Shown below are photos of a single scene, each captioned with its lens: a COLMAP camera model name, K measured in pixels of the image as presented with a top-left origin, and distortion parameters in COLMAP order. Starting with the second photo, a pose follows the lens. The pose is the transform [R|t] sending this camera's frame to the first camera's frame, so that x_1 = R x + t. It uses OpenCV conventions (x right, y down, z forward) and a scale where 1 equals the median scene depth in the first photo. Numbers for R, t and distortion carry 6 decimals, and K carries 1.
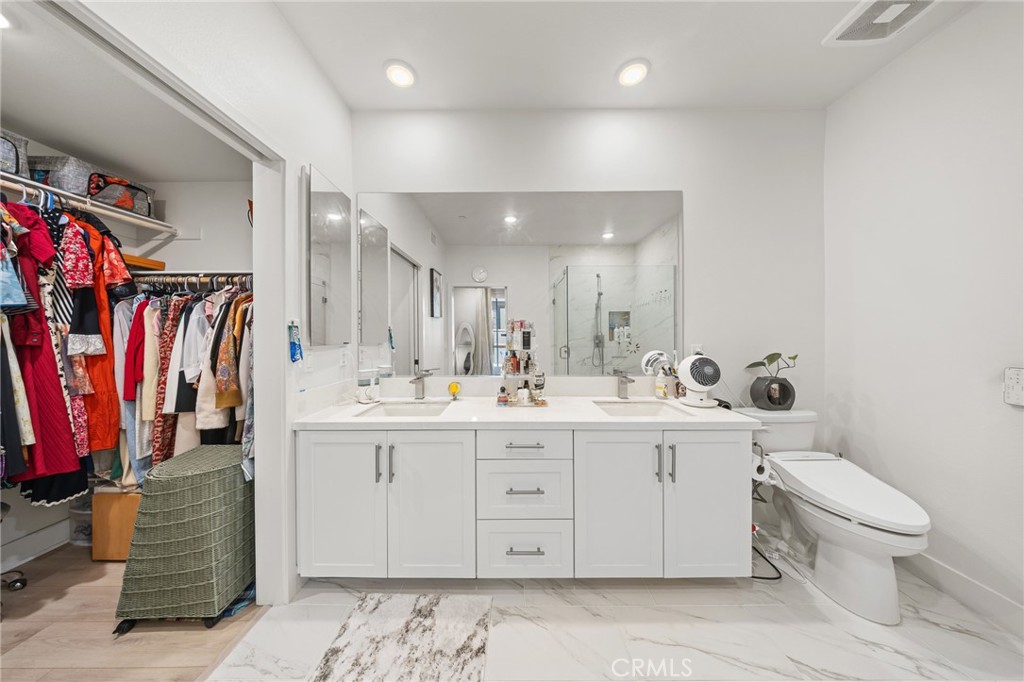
lens RADIAL K [[295.7, 0, 510.1], [0, 295.7, 335.5], [0, 0, 1]] dist [-0.005327, 0.000194]
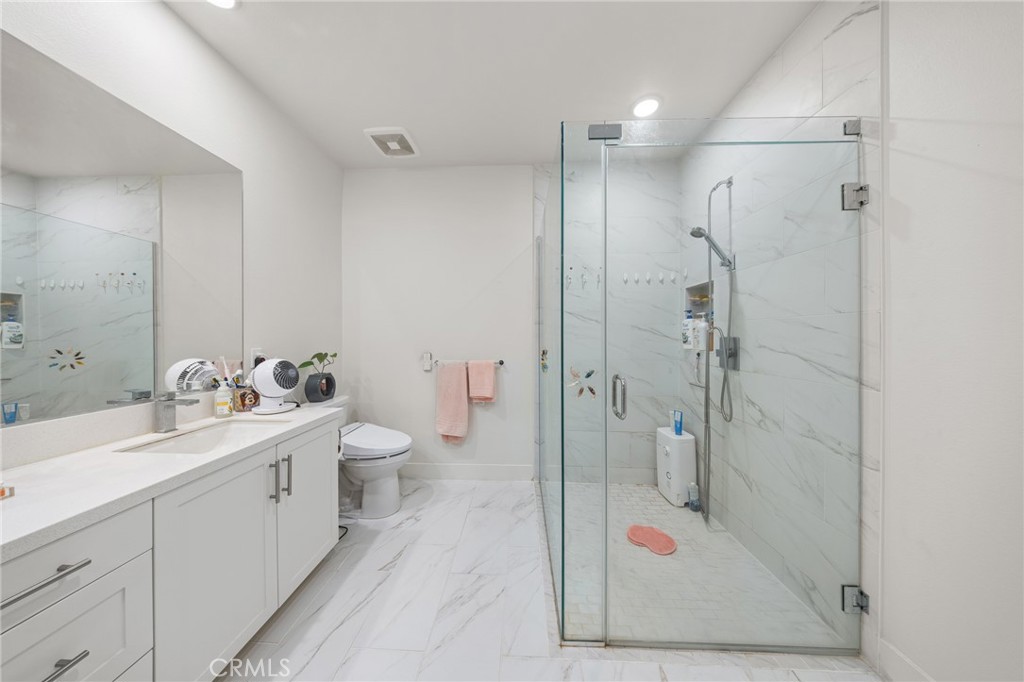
lens RADIAL K [[295.7, 0, 507.2], [0, 295.7, 337.1], [0, 0, 1]] dist [-0.005327, 0.000194]
pose [[0.043358, 0.002936, 0.999055, -0.301700], [0.003184, 0.999990, -0.003077, 0.002663], [-0.999055, 0.003315, 0.043349, 0.237987]]
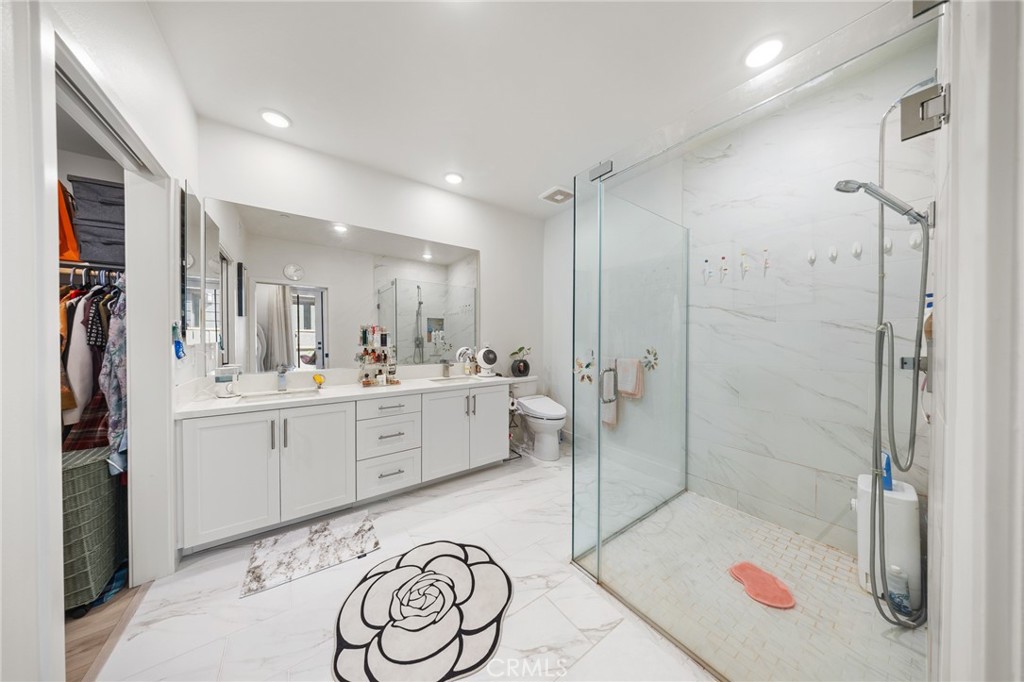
lens RADIAL K [[295.7, 0, 509.2], [0, 295.7, 340.0], [0, 0, 1]] dist [-0.005327, 0.000194]
pose [[0.811728, -0.000121, 0.584035, -0.319619], [-0.003367, 0.999982, 0.004887, 0.007873], [-0.584025, -0.005934, 0.811714, -0.571885]]
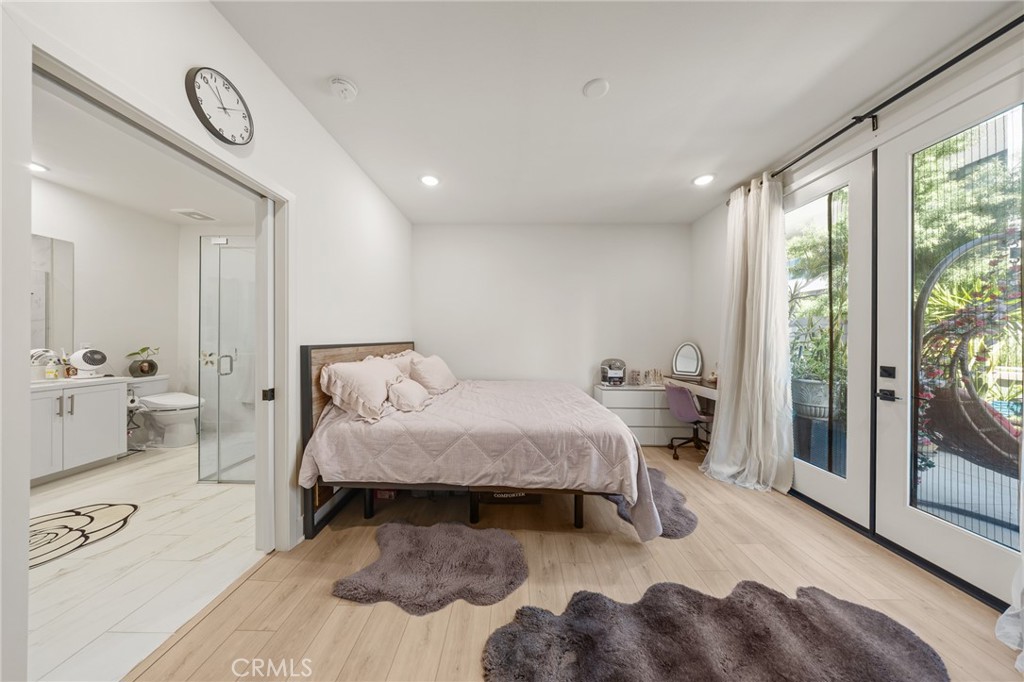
lens RADIAL K [[295.7, 0, 511.5], [0, 295.7, 336.8], [0, 0, 1]] dist [-0.005327, 0.000194]
pose [[0.004834, 0.008457, 0.999953, -1.135189], [0.000073, 0.999964, -0.008457, 0.011900], [-0.999988, 0.000114, 0.004833, -1.580114]]
